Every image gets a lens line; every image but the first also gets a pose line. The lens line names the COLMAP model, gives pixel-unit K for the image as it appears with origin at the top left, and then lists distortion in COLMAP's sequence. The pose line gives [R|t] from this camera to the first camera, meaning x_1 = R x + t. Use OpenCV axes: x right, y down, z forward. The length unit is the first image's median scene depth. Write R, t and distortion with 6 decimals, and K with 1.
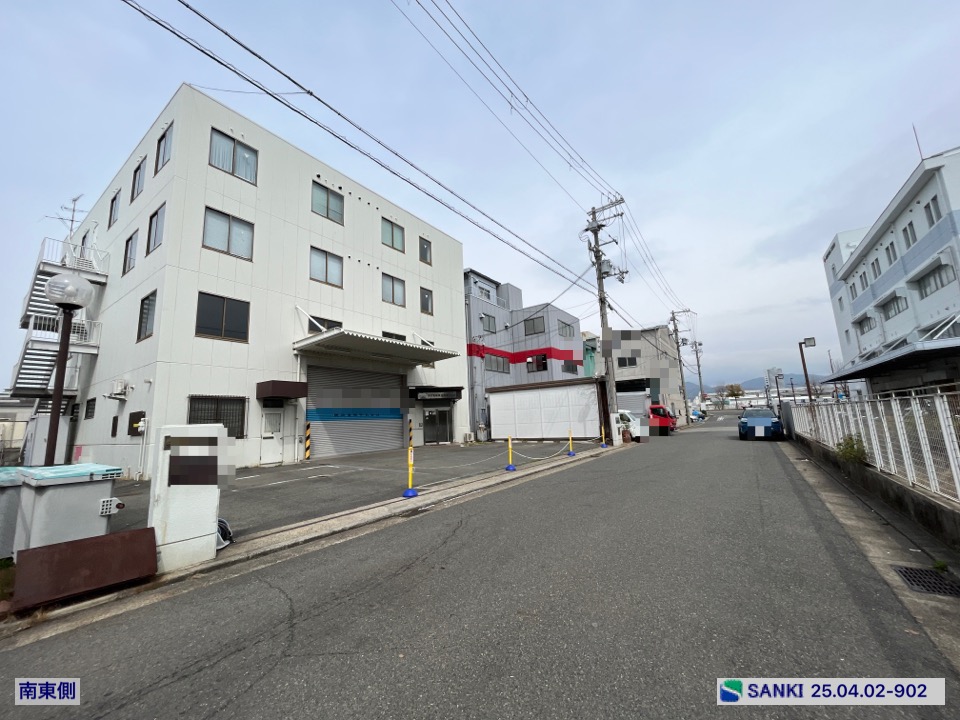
lens RADIAL K [[384.8, 0, 476.8], [0, 384.8, 360.0], [0, 0, 1]] dist [-0.003423, -0.000023]
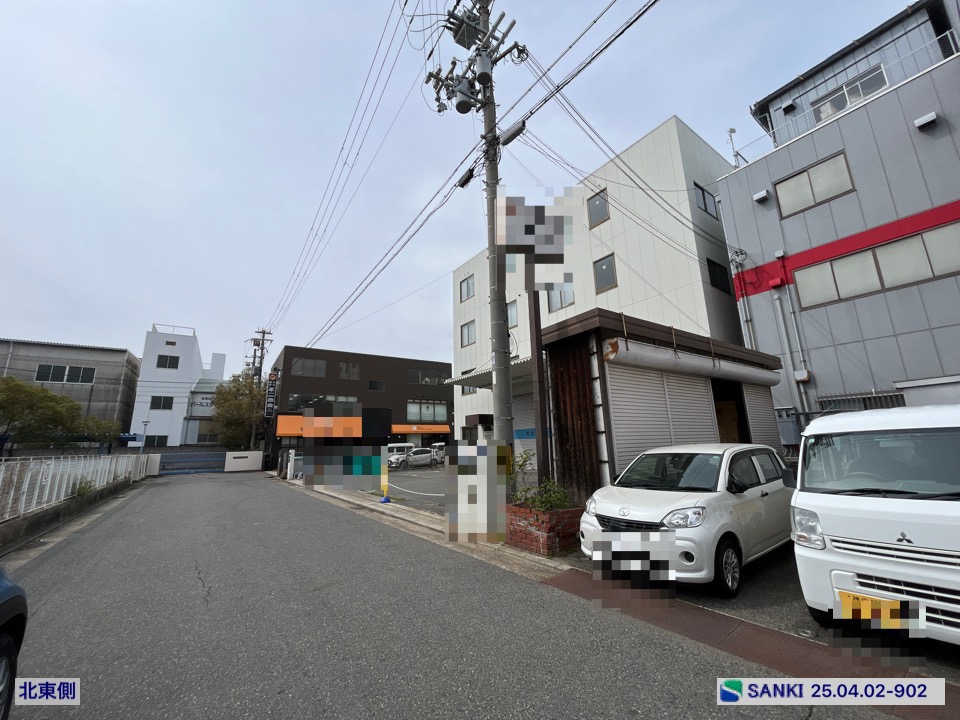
lens RADIAL K [[384.8, 0, 478.3], [0, 384.8, 361.4], [0, 0, 1]] dist [-0.003423, -0.000023]
pose [[-0.333306, -0.146939, -0.931298, 0.691514], [0.191857, 0.956542, -0.219587, 0.137772], [0.923091, -0.251866, -0.290630, 1.082587]]
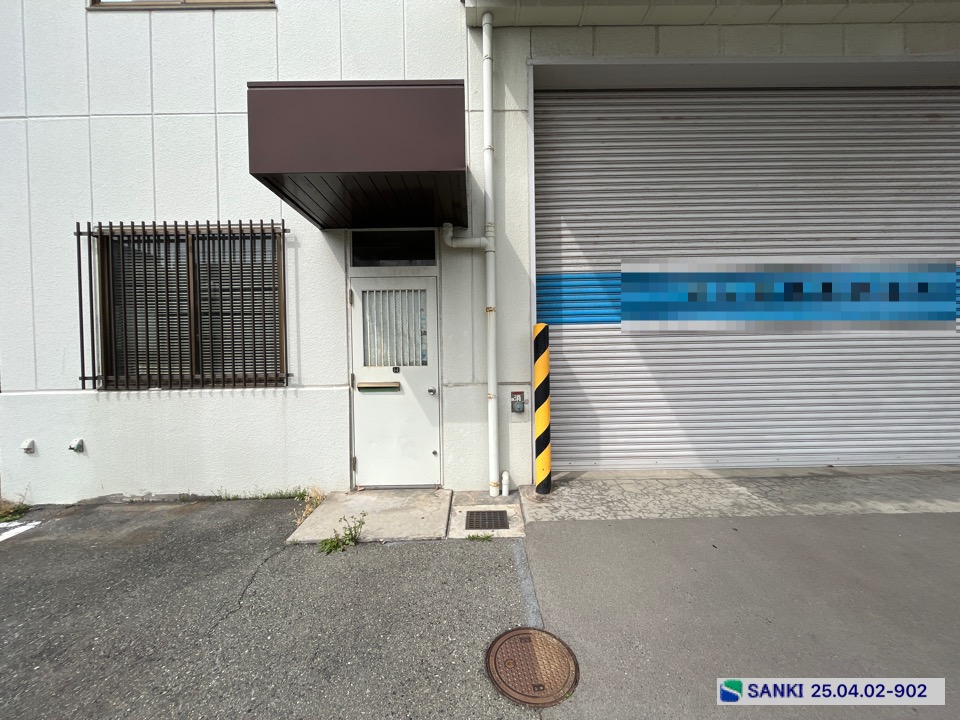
lens RADIAL K [[384.8, 0, 481.7], [0, 384.8, 360.3], [0, 0, 1]] dist [-0.003423, -0.000023]
pose [[0.582472, 0.051184, -0.811238, -0.217555], [0.121938, 0.981220, 0.149461, 0.112141], [0.803653, -0.185977, 0.565292, 0.657266]]
